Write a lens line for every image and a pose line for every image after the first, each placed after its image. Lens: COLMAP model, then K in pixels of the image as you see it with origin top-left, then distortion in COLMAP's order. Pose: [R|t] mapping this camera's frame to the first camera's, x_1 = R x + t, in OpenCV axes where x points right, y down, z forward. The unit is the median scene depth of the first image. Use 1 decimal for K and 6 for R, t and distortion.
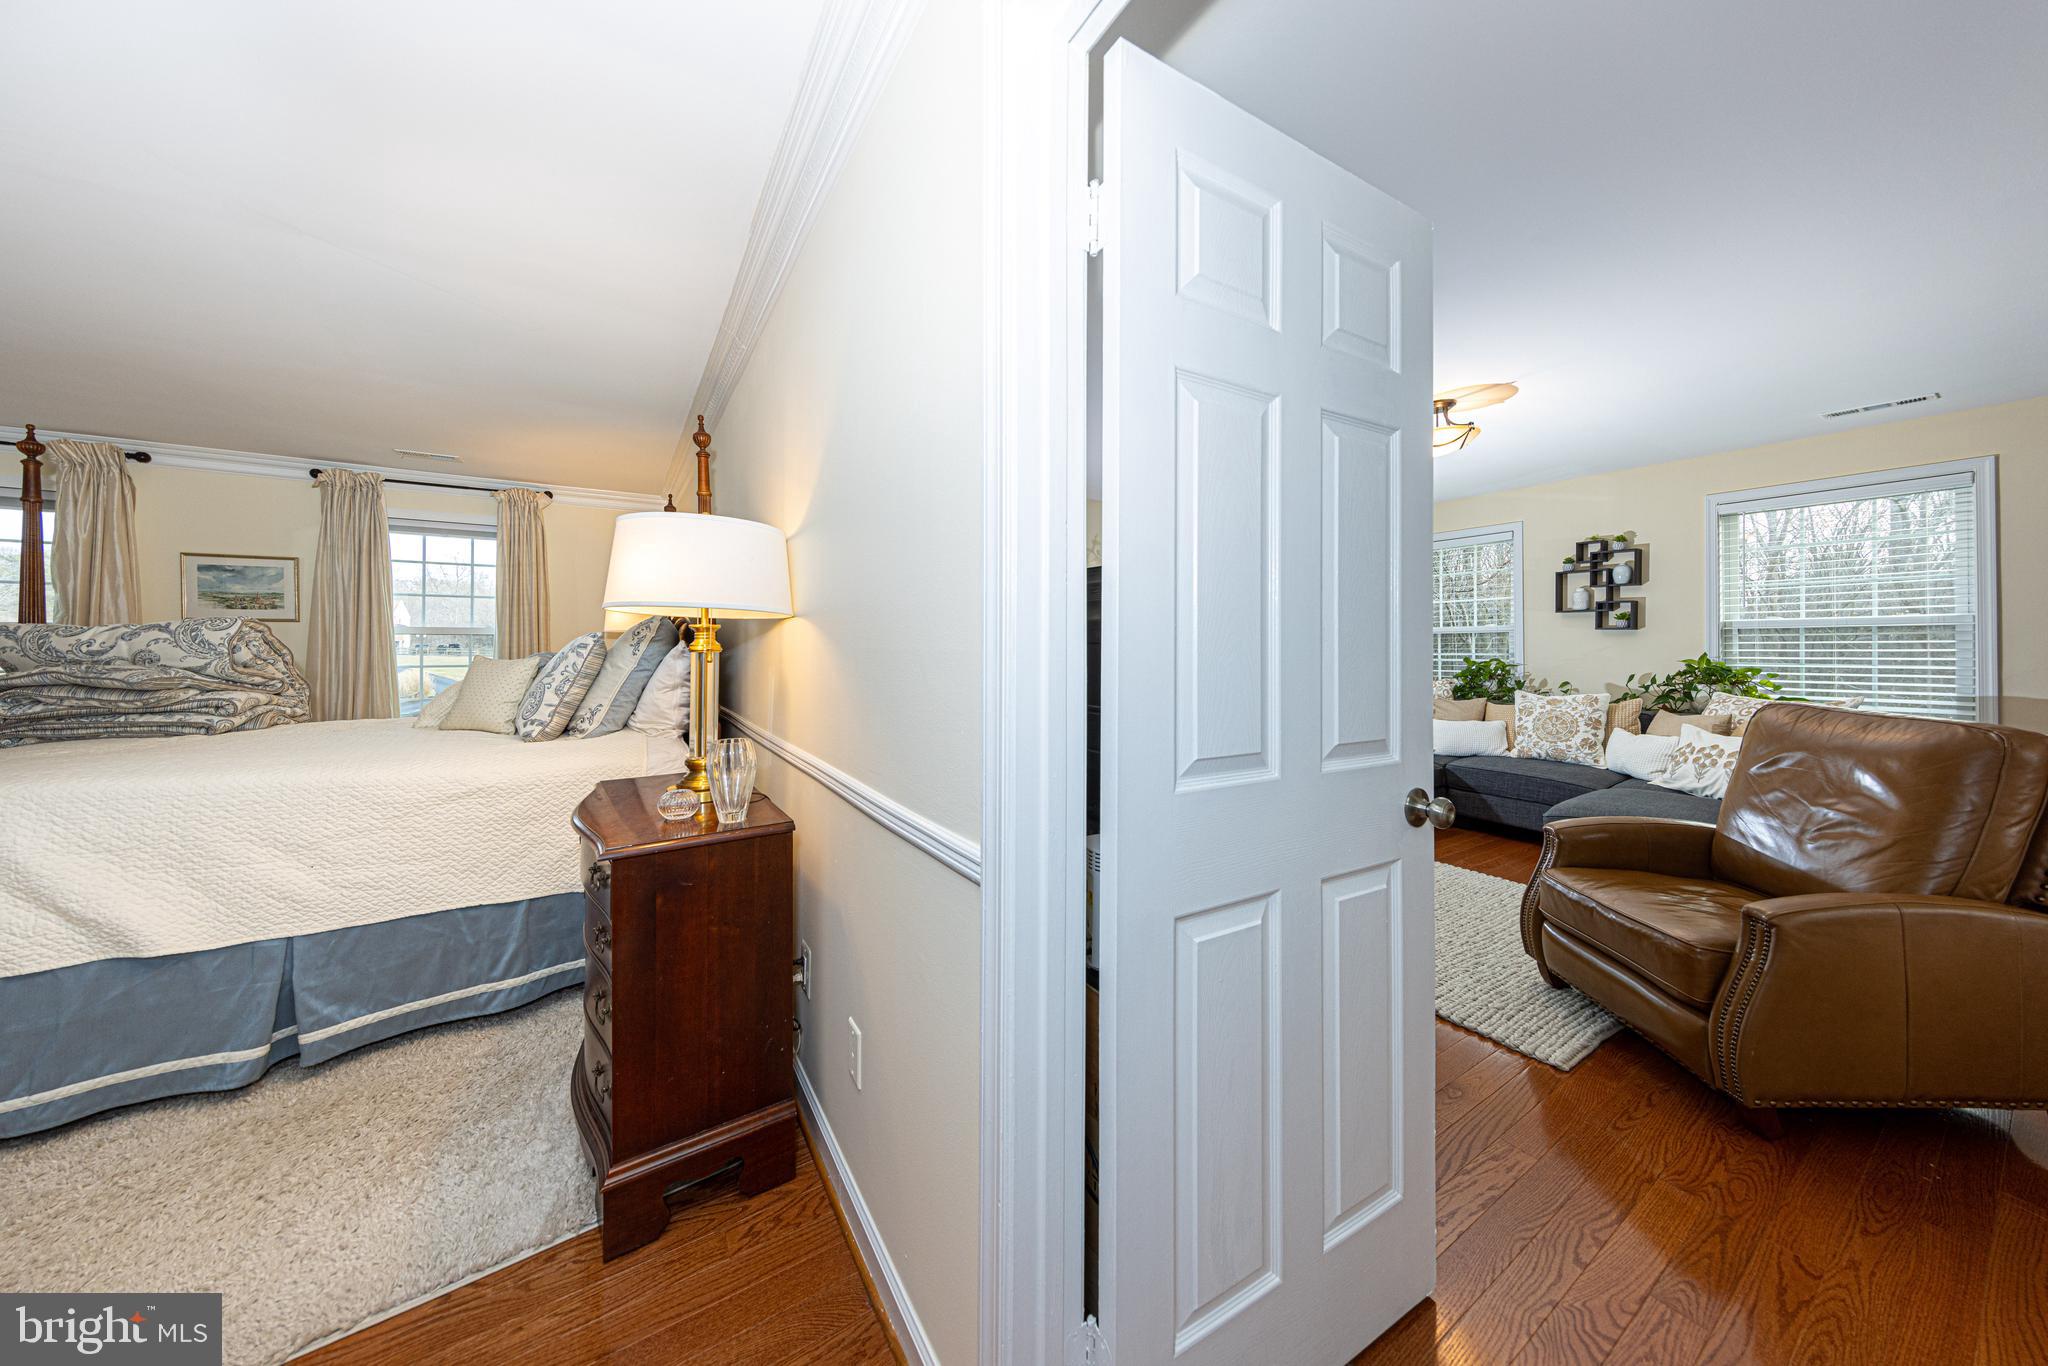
lens RADIAL K [[643.2, 0, 1011.4], [0, 643.2, 668.9], [0, 0, 1]] dist [-0.000945, -0.000003]
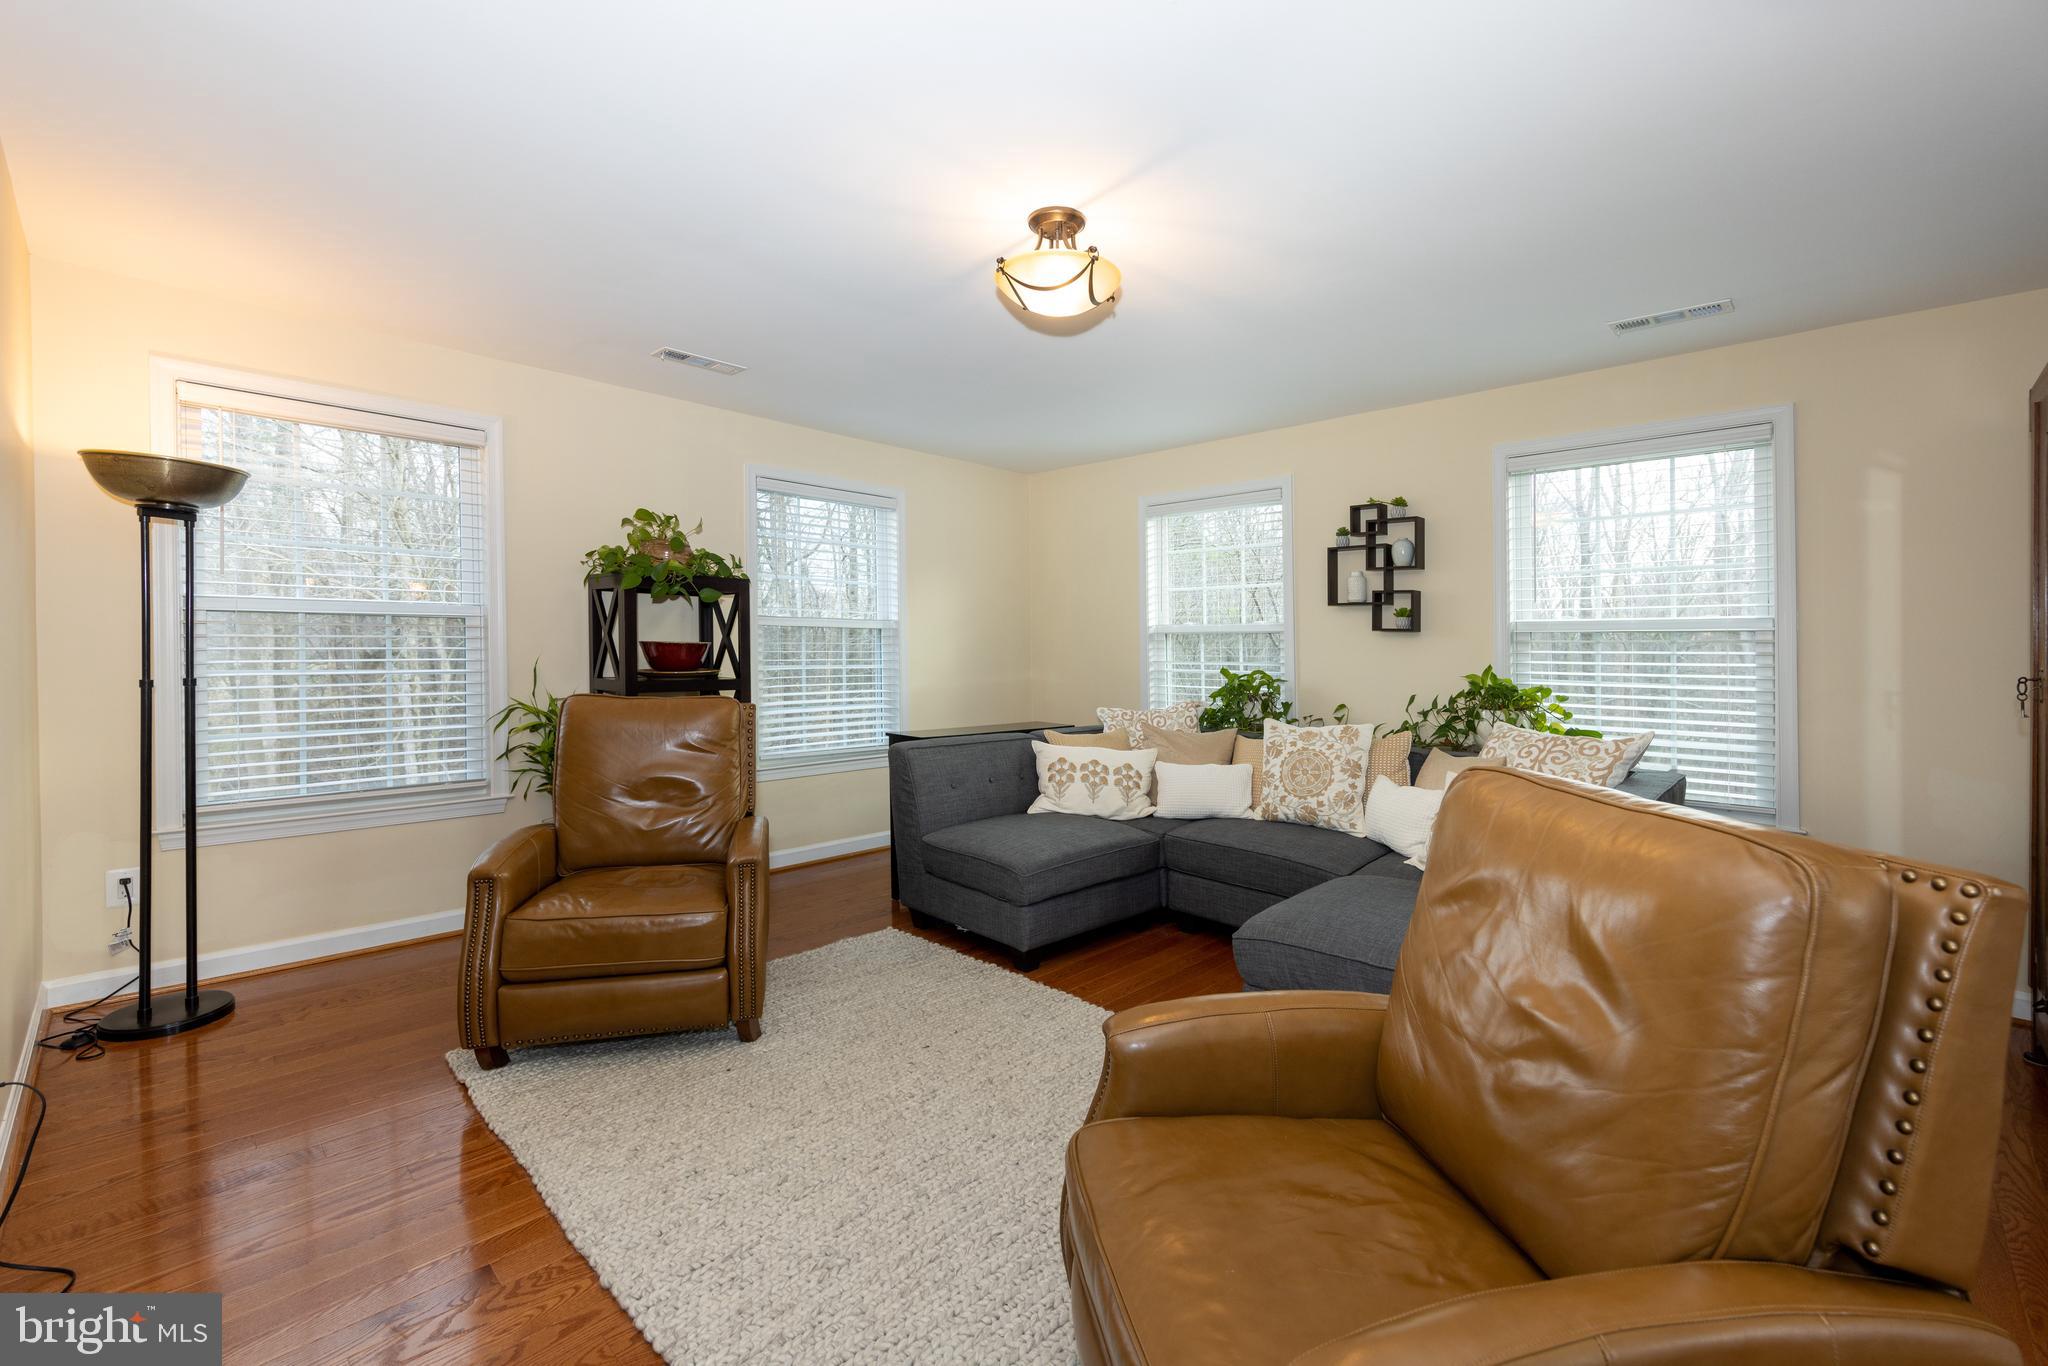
lens RADIAL K [[848.4, 0, 1029.7], [0, 848.4, 672.9], [0, 0, 1]] dist [0.010917, 0.000343]
pose [[0.965428, 0.006268, 0.260593, 0.325011], [-0.005357, 0.999977, -0.004206, -0.010100], [-0.260613, 0.002665, 0.965440, 0.211240]]
